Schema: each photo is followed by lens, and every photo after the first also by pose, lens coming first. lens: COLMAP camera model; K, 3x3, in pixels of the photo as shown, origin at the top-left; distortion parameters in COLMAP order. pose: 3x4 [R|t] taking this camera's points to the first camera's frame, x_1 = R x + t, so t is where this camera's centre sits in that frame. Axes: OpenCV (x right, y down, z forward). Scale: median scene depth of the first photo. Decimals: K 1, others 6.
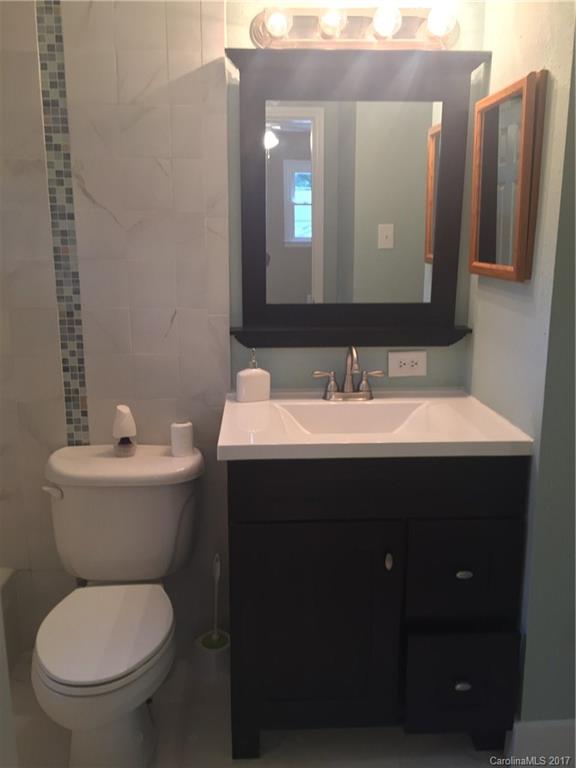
lens RADIAL K [[655.0, 0, 288.0], [0, 655.0, 384.0], [0, 0, 1]] dist [0.081238, -0.107413]
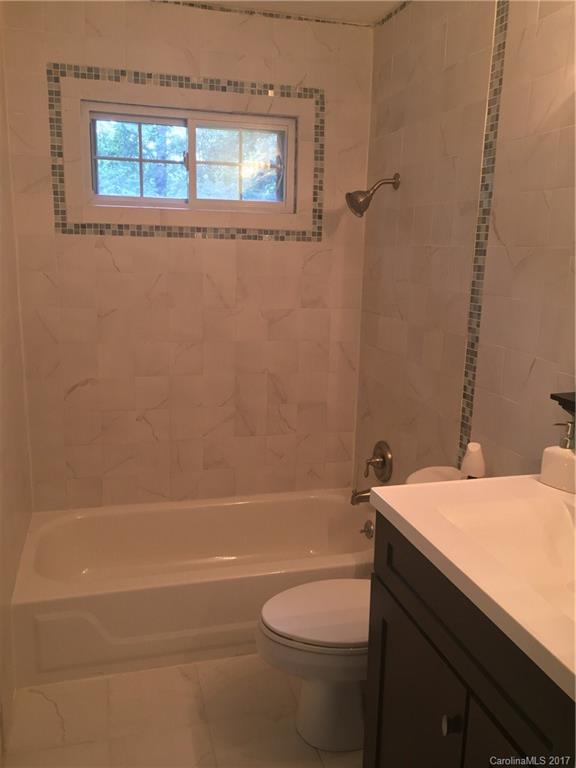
lens RADIAL K [[655.0, 0, 288.0], [0, 655.0, 384.0], [0, 0, 1]] dist [0.081238, -0.107413]
pose [[0.219061, 0.209948, -0.952856, 0.625745], [-0.228559, 0.960446, 0.159075, -0.150038], [0.948564, 0.182937, 0.258382, 0.481121]]
